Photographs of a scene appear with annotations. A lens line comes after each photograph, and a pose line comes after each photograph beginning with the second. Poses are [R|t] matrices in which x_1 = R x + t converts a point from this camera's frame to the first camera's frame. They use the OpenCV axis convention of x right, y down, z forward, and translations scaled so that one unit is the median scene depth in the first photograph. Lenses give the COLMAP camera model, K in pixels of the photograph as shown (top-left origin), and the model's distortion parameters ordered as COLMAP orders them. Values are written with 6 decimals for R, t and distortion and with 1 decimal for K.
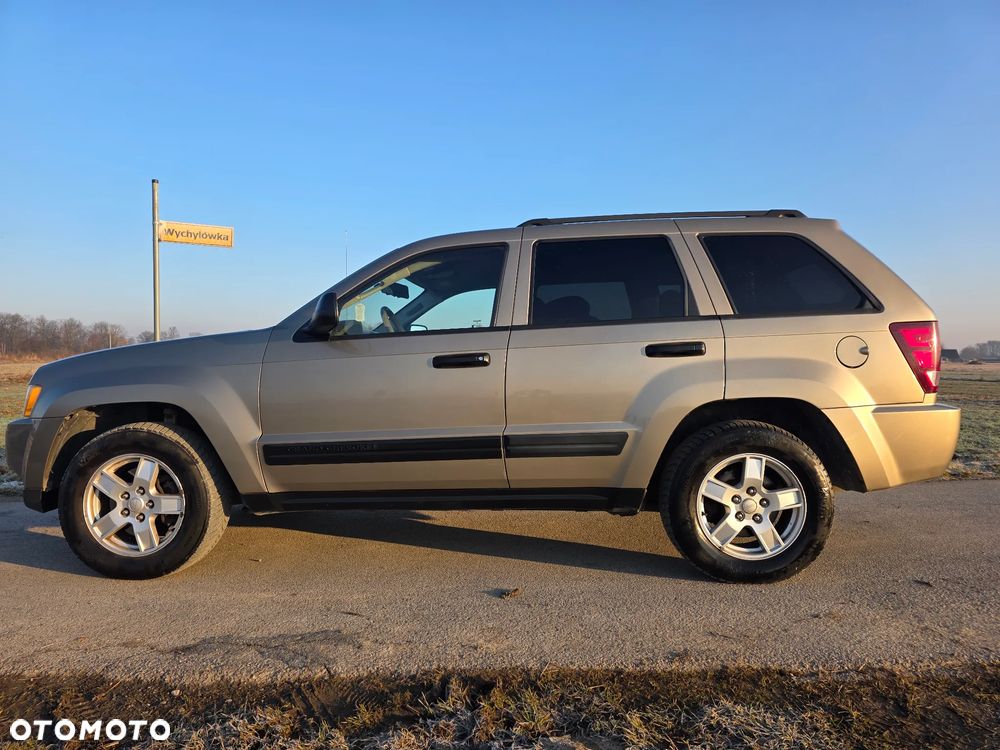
lens RADIAL K [[664.0, 0, 503.1], [0, 664.0, 377.6], [0, 0, 1]] dist [0.054130, -0.043952]
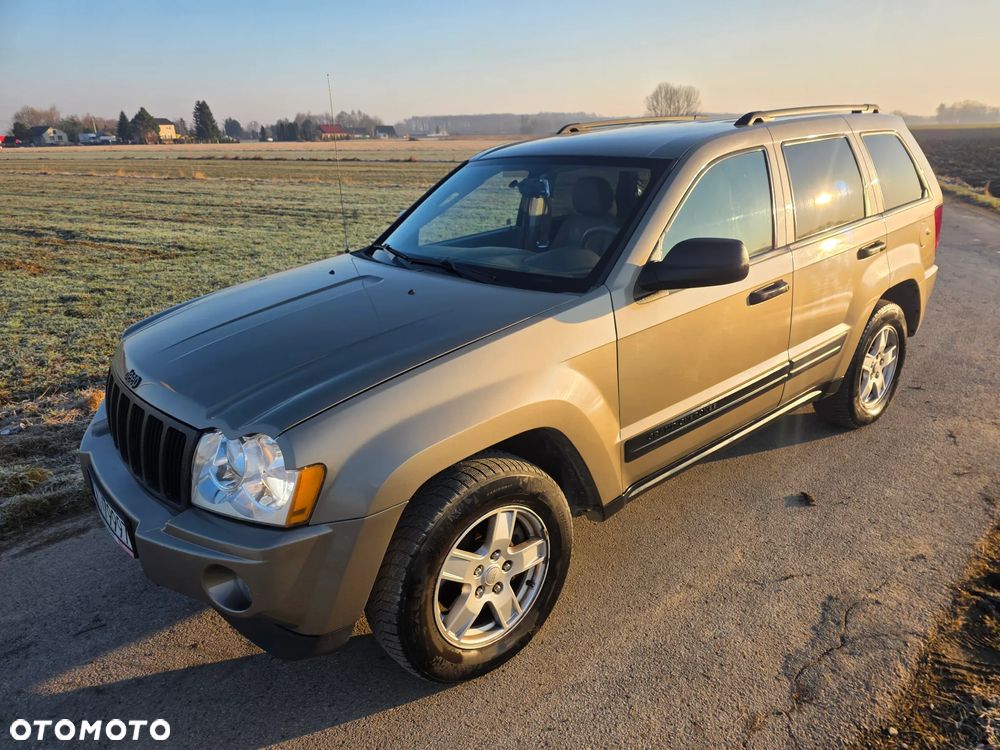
lens RADIAL K [[673.0, 0, 509.2], [0, 673.0, 384.3], [0, 0, 1]] dist [0.048670, -0.042687]
pose [[0.726970, -0.257154, 0.636700, -0.963429], [0.043556, 0.942631, 0.330983, -0.234113], [-0.685287, -0.212883, 0.696465, 0.571233]]
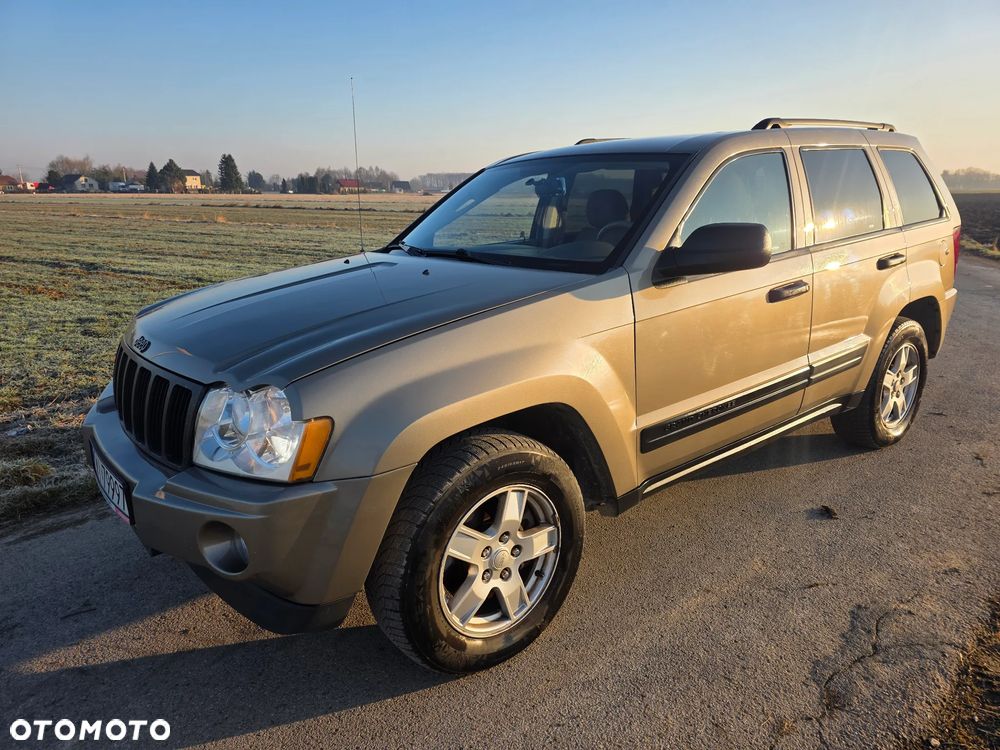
lens RADIAL K [[669.8, 0, 499.1], [0, 669.8, 377.3], [0, 0, 1]] dist [0.048226, -0.039395]
pose [[0.747498, -0.182830, 0.638608, -0.972335], [0.023328, 0.968008, 0.249831, -0.152476], [-0.663855, -0.171851, 0.727849, 0.579225]]
